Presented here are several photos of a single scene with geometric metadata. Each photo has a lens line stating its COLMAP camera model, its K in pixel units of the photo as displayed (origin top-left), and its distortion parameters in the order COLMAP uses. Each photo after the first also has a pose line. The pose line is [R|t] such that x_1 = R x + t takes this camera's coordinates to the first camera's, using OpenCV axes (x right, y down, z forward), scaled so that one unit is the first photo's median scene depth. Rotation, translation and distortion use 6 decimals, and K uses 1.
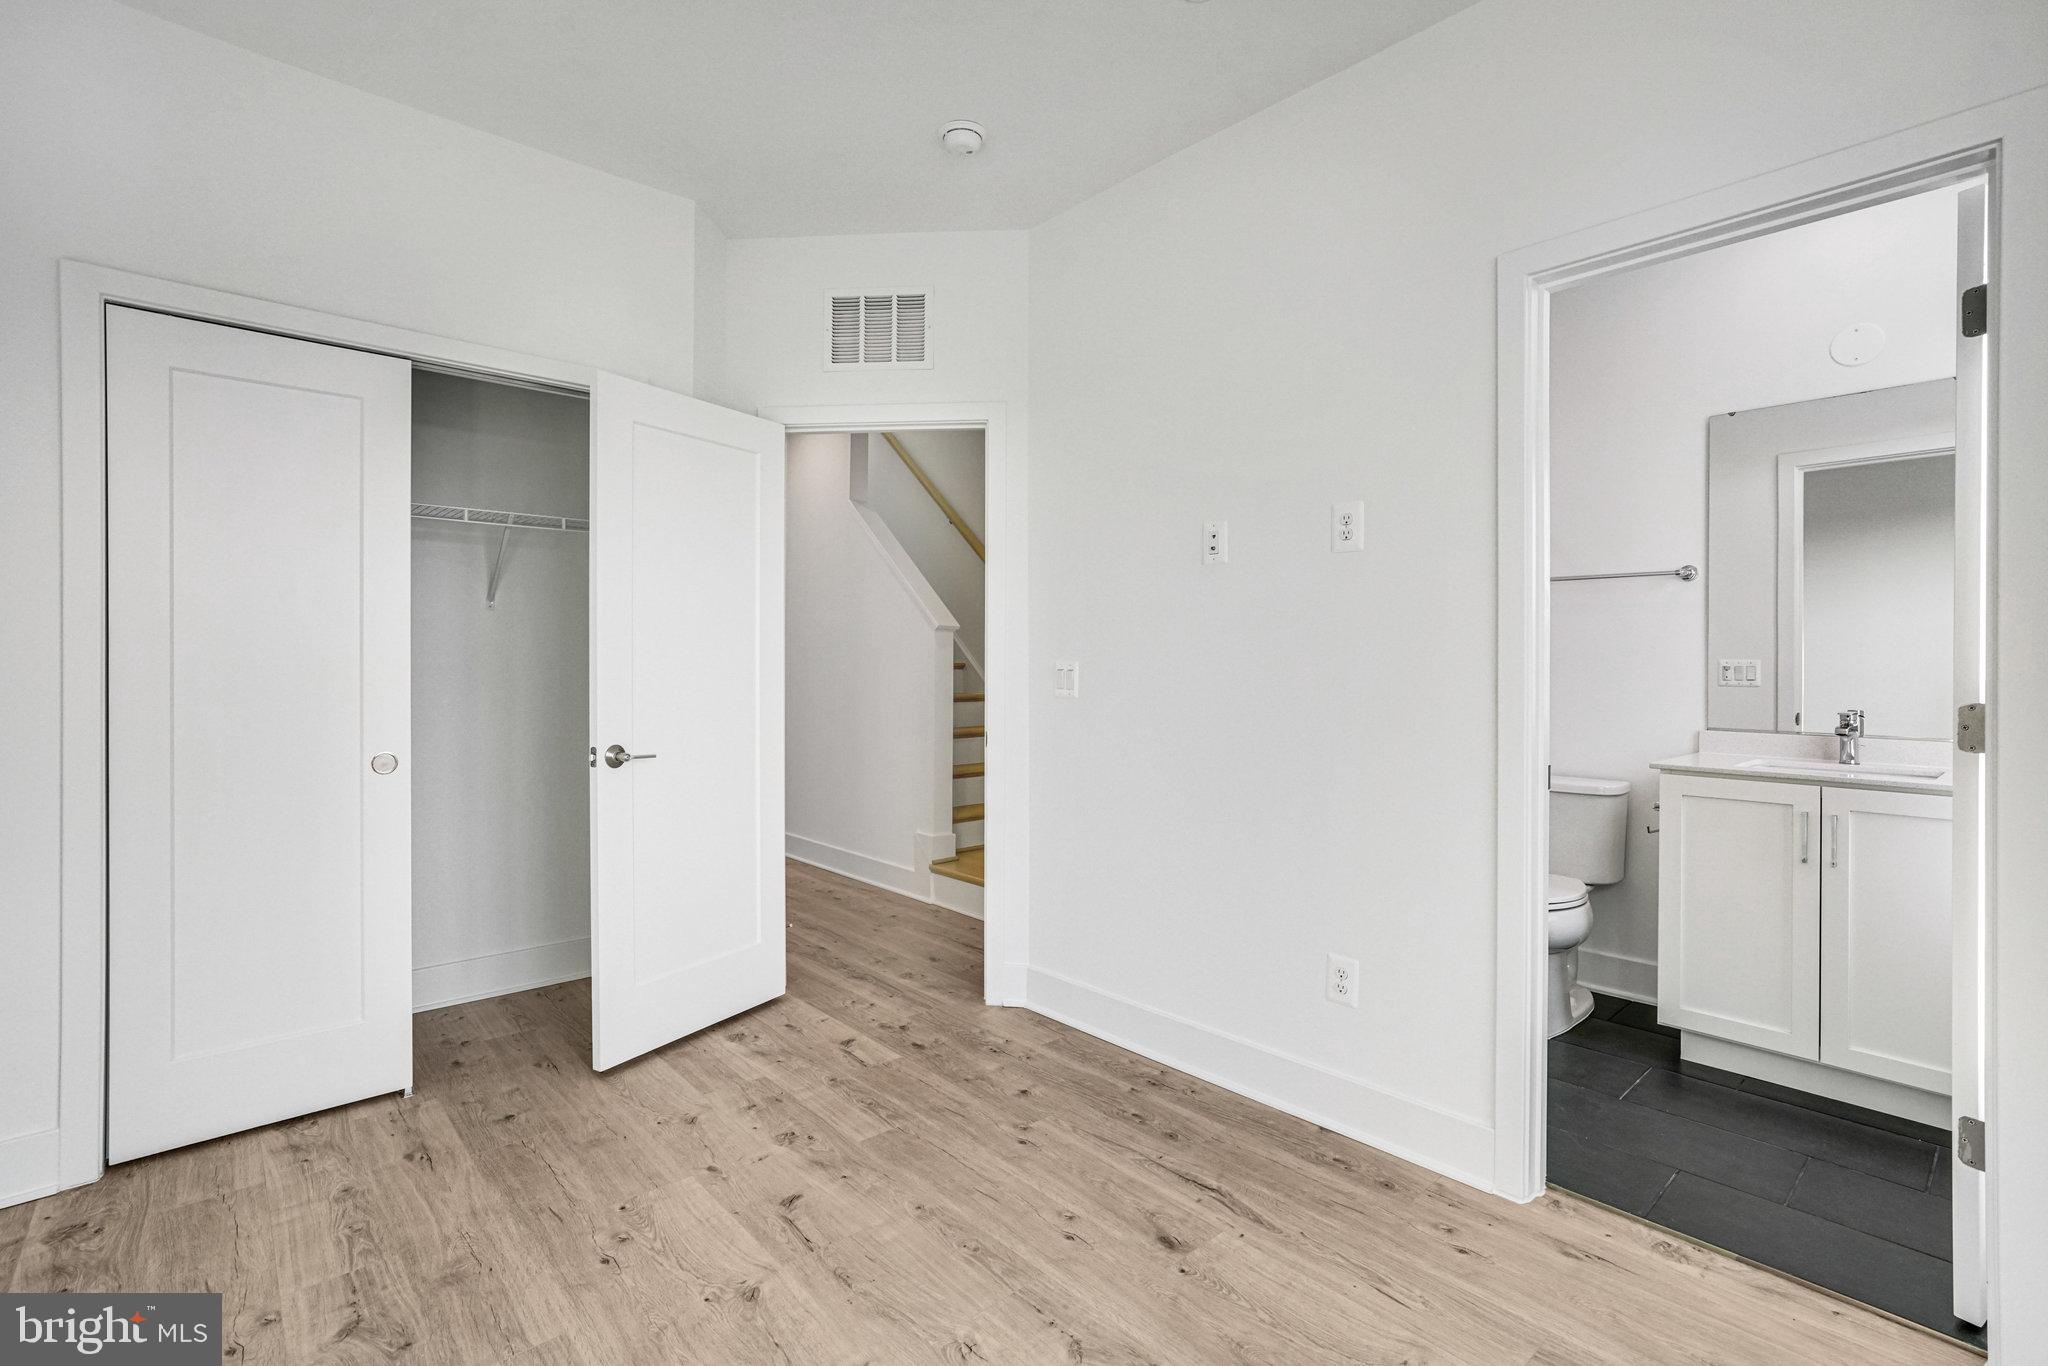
lens RADIAL K [[951.8, 0, 1017.3], [0, 951.8, 674.7], [0, 0, 1]] dist [0.001968, 0.000611]
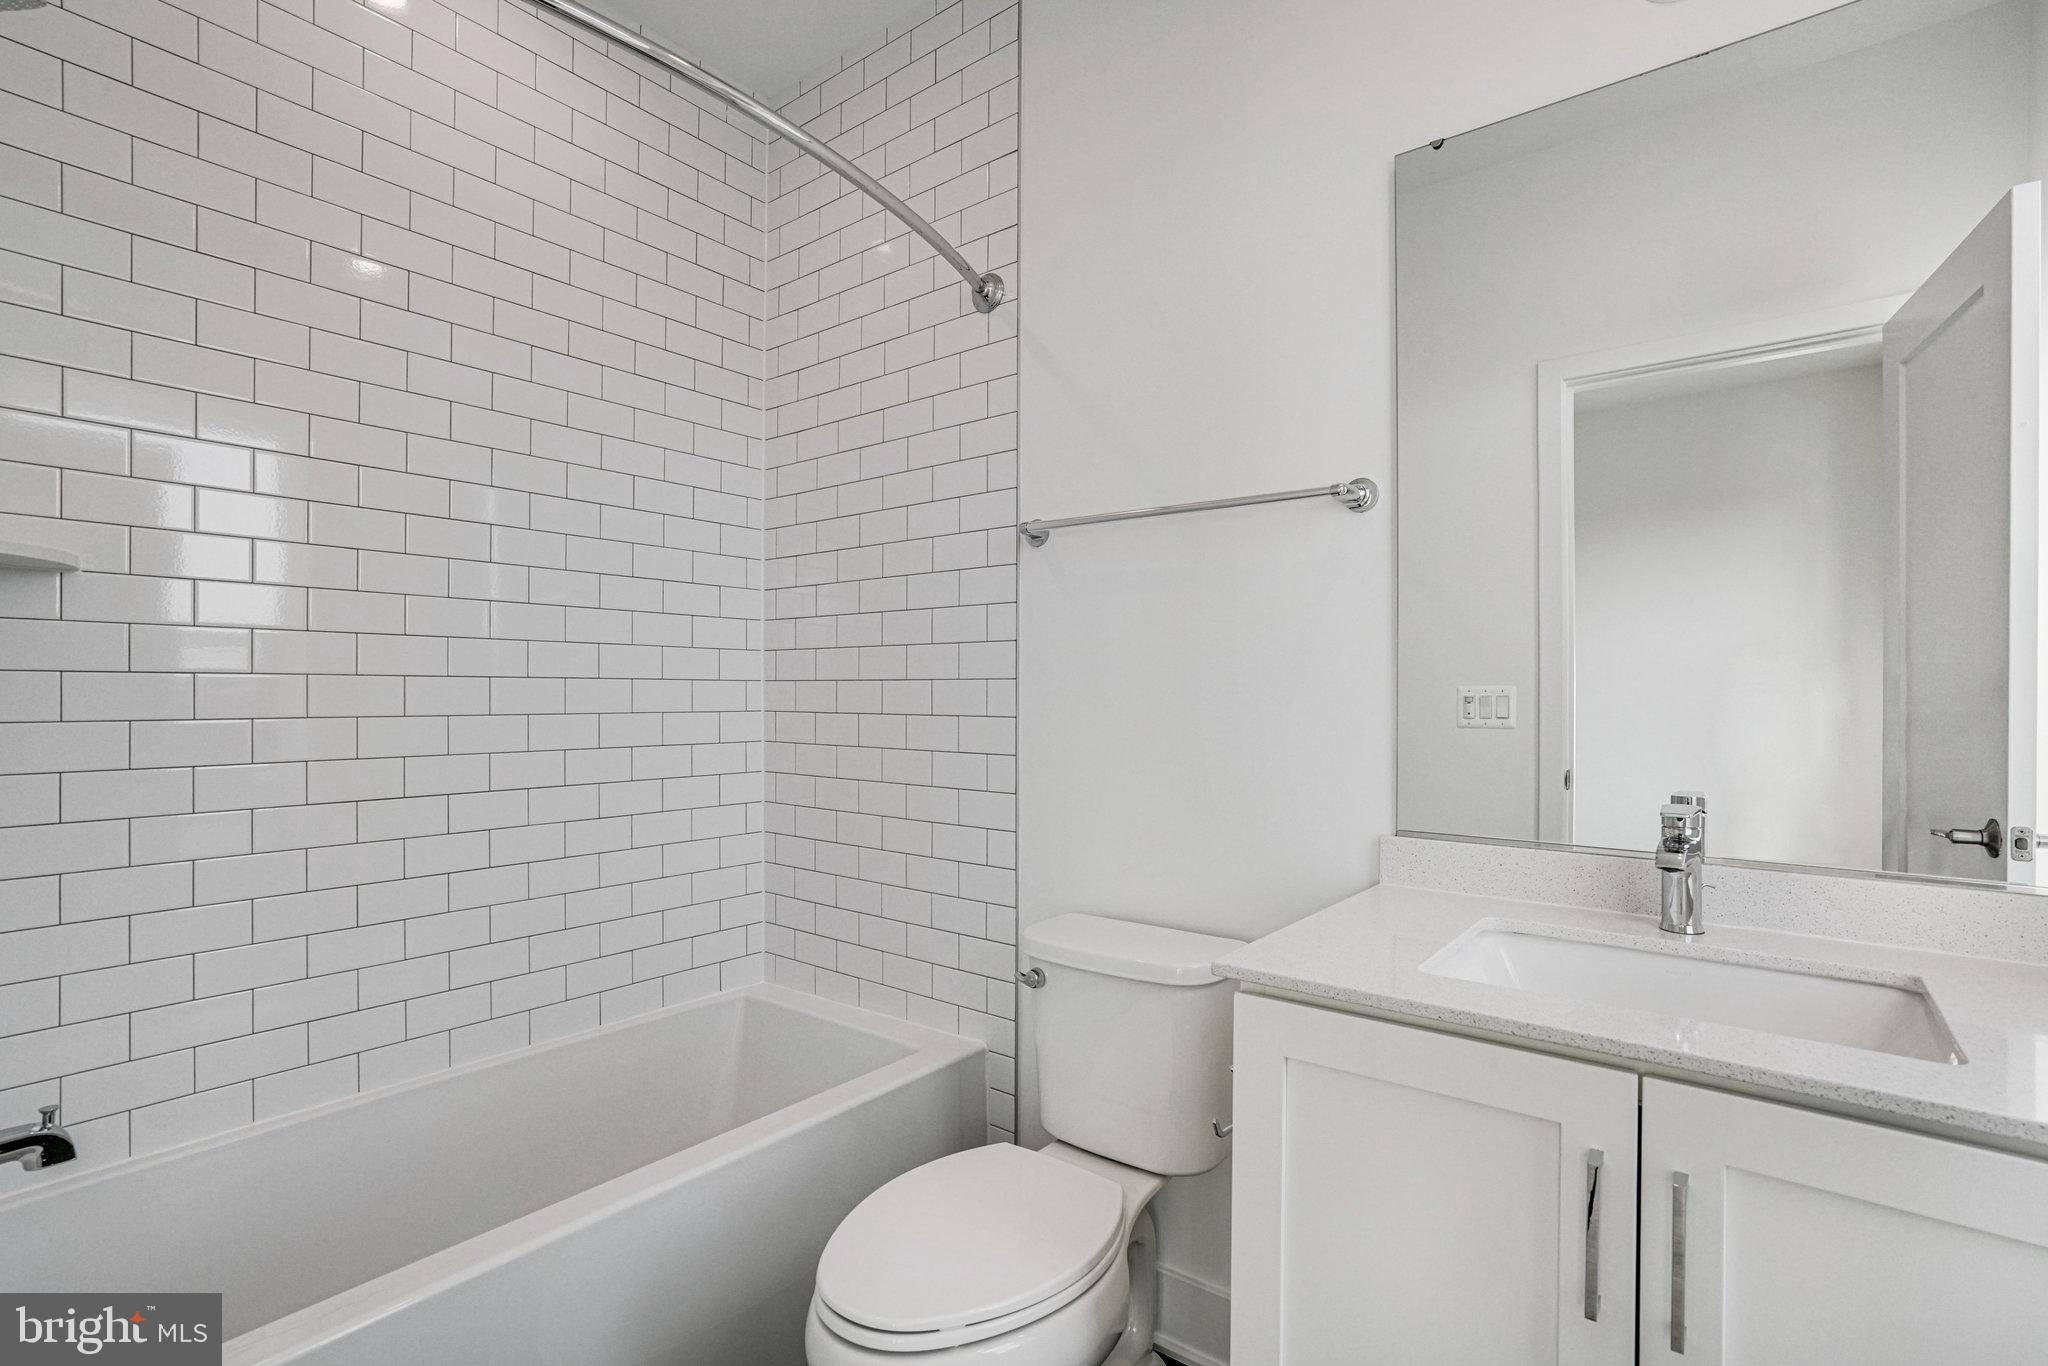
lens RADIAL K [[959.1, 0, 1025.4], [0, 959.1, 702.5], [0, 0, 1]] dist [-0.000578, 0.000193]
pose [[0.984769, -0.000020, 0.173867, 0.464254], [0.000055, 1.000000, -0.000195, -0.006318], [-0.173867, 0.000202, 0.984769, 0.571910]]
